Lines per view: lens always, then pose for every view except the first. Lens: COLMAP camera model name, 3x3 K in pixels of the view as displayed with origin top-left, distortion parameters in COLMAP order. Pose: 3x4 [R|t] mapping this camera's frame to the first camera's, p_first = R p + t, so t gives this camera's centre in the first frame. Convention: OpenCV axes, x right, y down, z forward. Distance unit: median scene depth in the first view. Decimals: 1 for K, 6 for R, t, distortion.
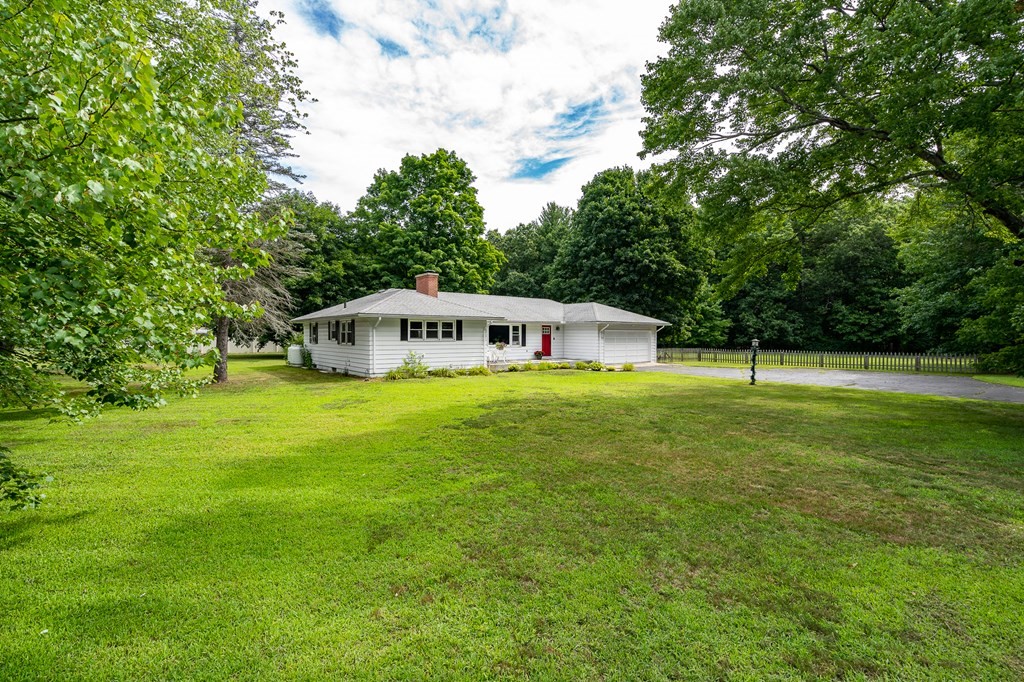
lens RADIAL K [[463.0, 0, 510.3], [0, 463.0, 335.7], [0, 0, 1]] dist [-0.011221, 0.000941]
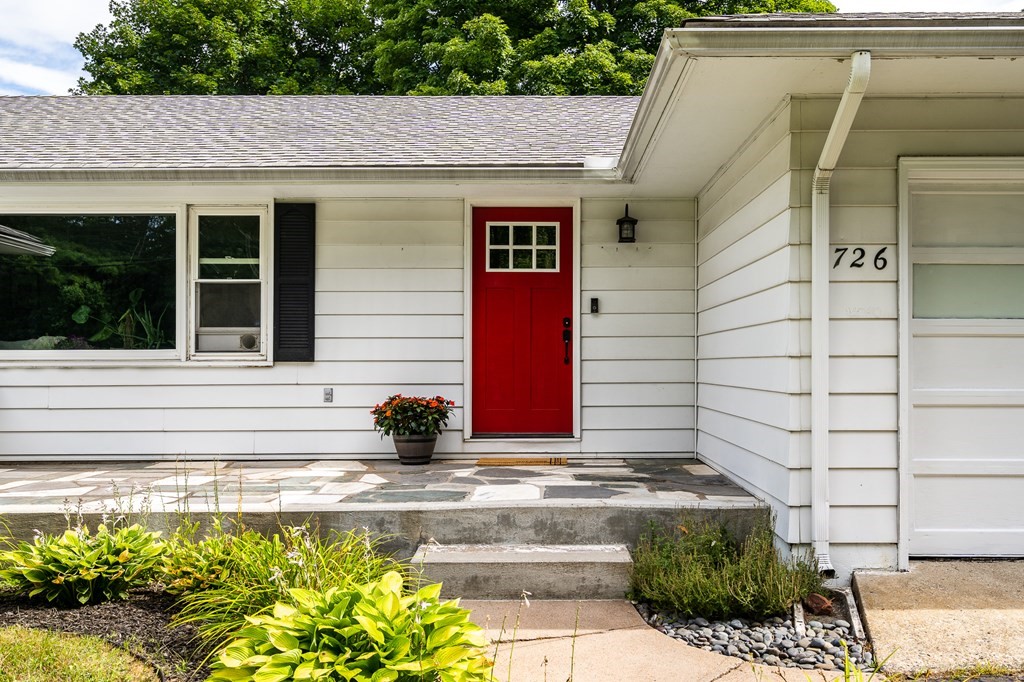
lens RADIAL K [[949.0, 0, 519.4], [0, 949.0, 361.2], [0, 0, 1]] dist [0.005836, 0.000000]
pose [[0.783871, -0.010012, -0.620843, 0.267797], [0.006796, 0.999948, -0.007546, 0.026207], [0.620887, 0.001696, 0.783899, 0.856026]]
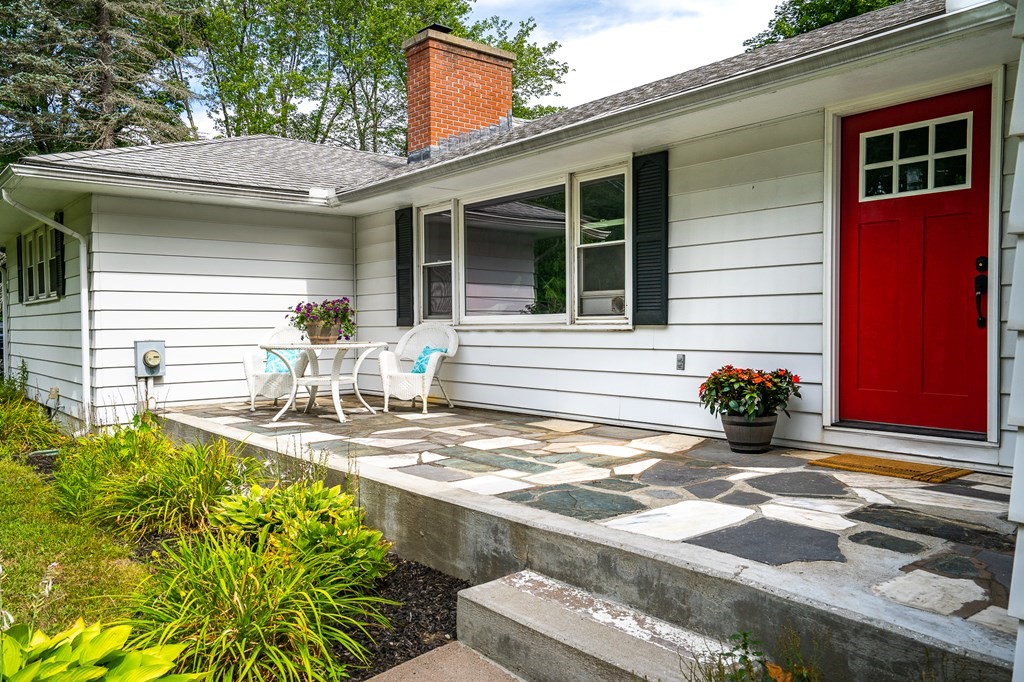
lens RADIAL K [[769.6, 0, 510.3], [0, 769.6, 339.3], [0, 0, 1]] dist [0.025489, 0.008773]
pose [[0.026101, 0.017753, -0.999502, 0.252284], [0.013595, 0.999744, 0.018113, 0.023186], [0.999567, -0.014061, 0.025853, 0.997233]]
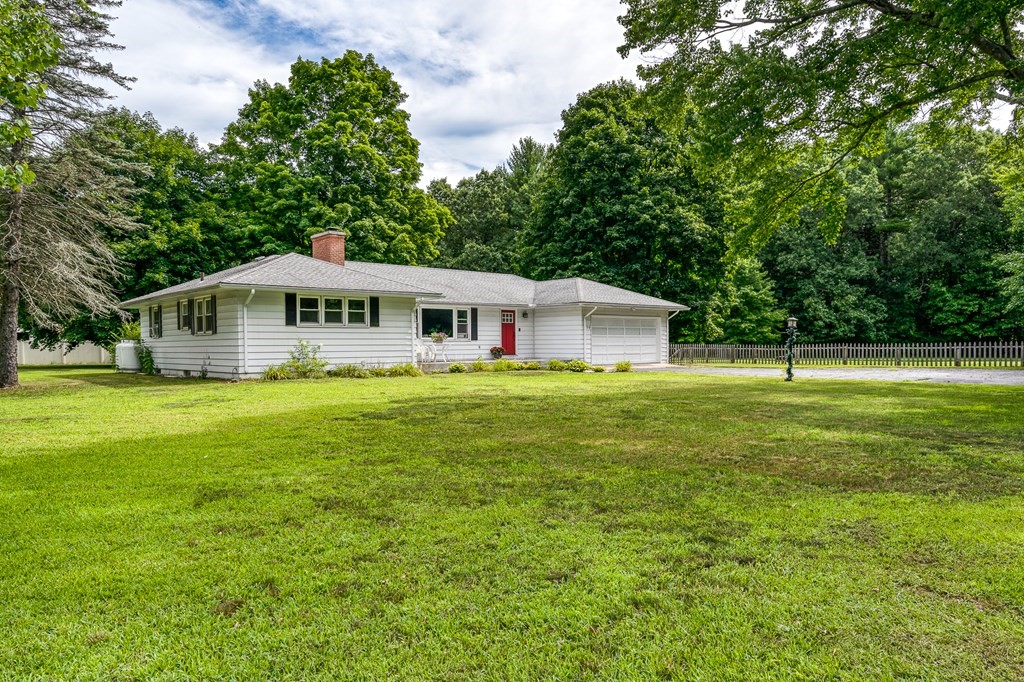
lens RADIAL K [[697.9, 0, 515.7], [0, 697.9, 348.9], [0, 0, 1]] dist [0.014888, -0.015078]
pose [[0.997928, -0.011934, 0.063221, 0.025447], [0.011485, 0.999906, 0.007459, 0.029895], [-0.063304, -0.006718, 0.997972, -0.034159]]
